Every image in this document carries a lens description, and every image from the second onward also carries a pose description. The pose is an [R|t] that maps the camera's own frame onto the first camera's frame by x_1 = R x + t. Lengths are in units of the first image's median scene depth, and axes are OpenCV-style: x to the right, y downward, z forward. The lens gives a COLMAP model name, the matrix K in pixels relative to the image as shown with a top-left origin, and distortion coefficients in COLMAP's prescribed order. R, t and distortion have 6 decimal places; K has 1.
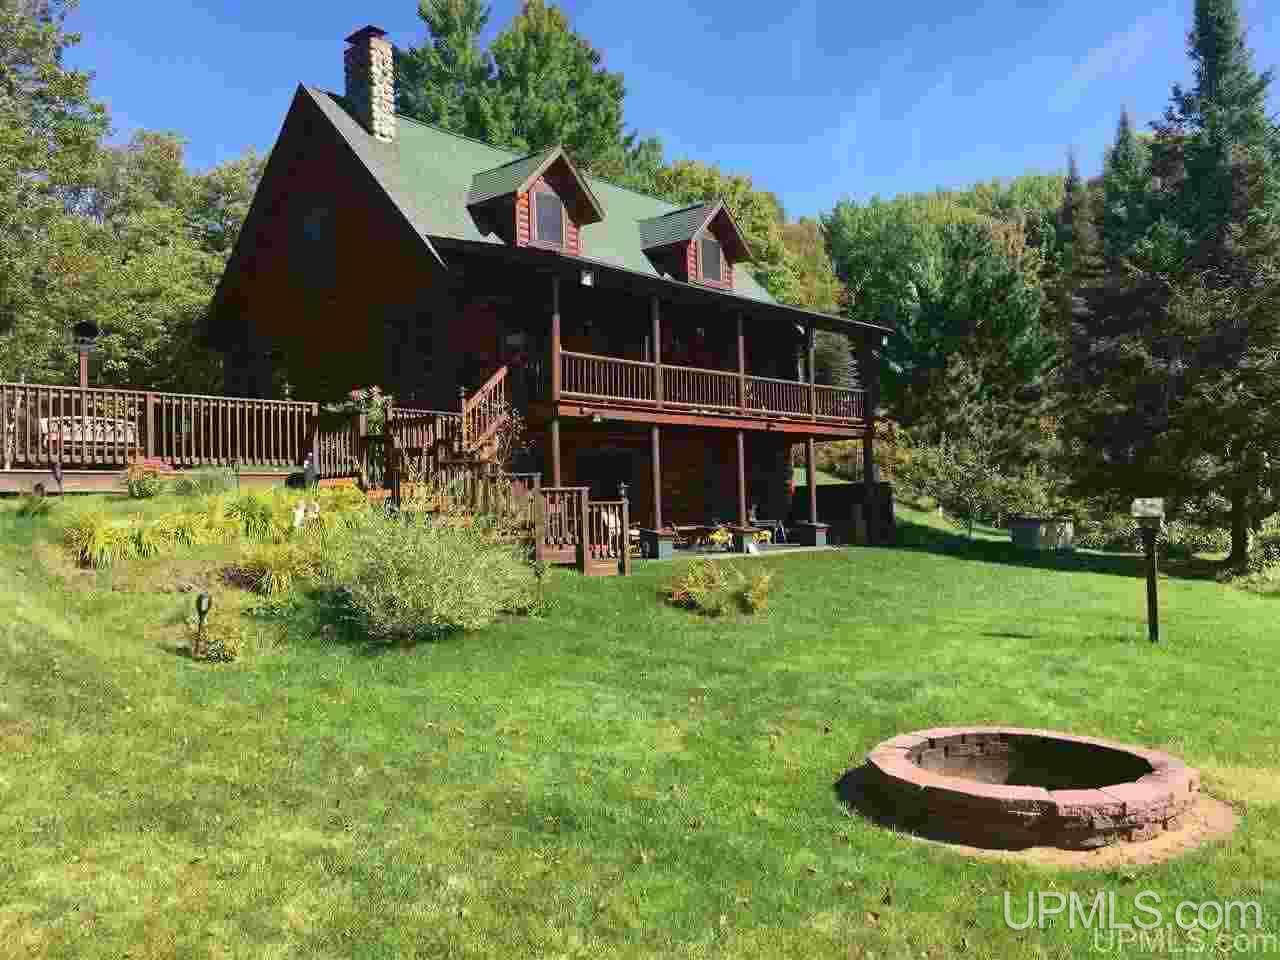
lens RADIAL K [[1079.6, 0, 639.8], [0, 1079.6, 480.2], [0, 0, 1]] dist [0.034541, -0.003022]
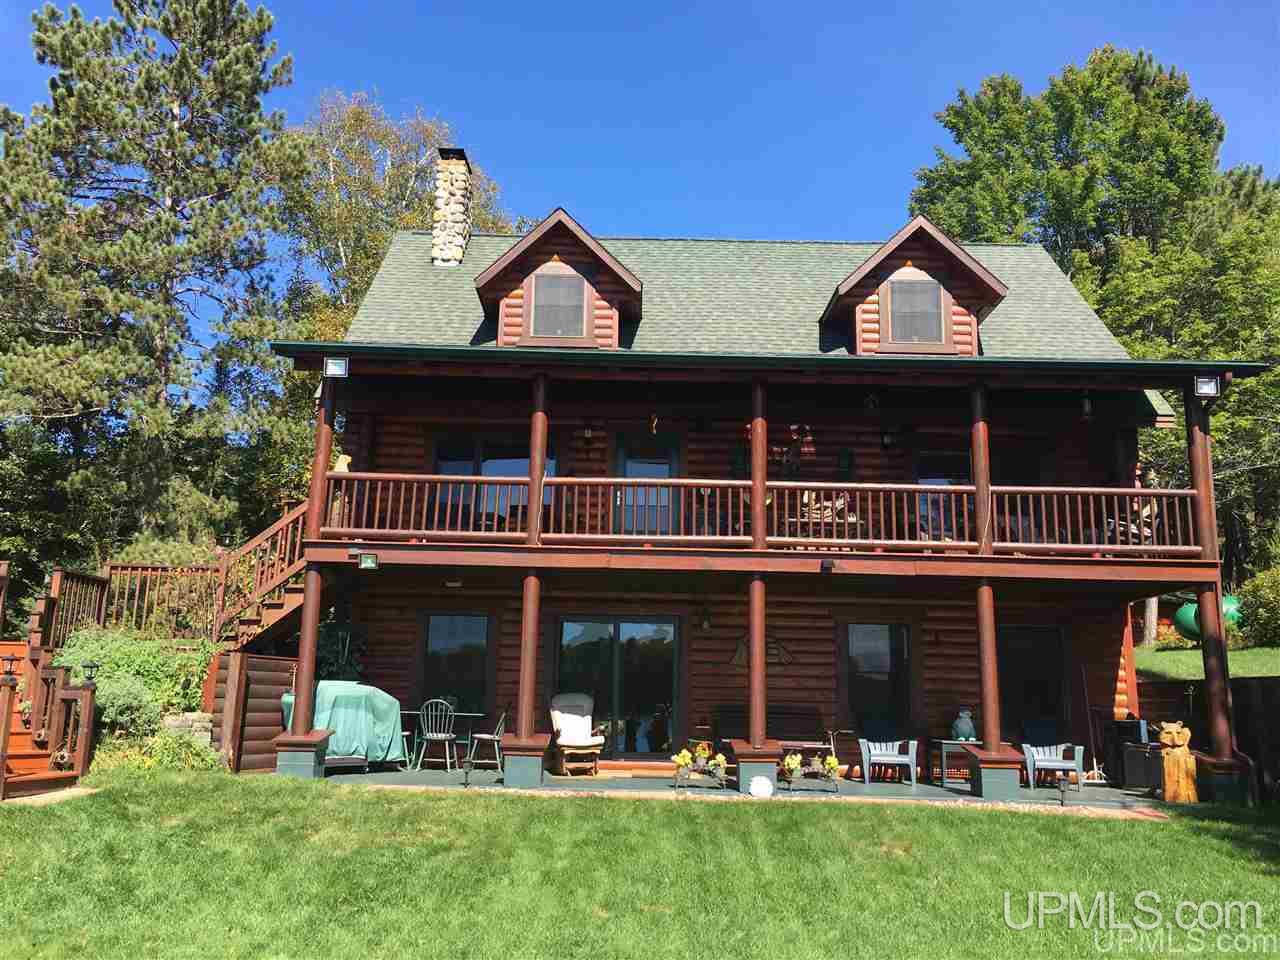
lens RADIAL K [[1079.6, 0, 640.2], [0, 1079.6, 476.0], [0, 0, 1]] dist [0.034541, -0.003022]
pose [[0.654405, -0.117290, -0.746992, 0.458309], [-0.018522, 0.985113, -0.170905, 0.001875], [0.755917, 0.125677, 0.642491, 0.526626]]
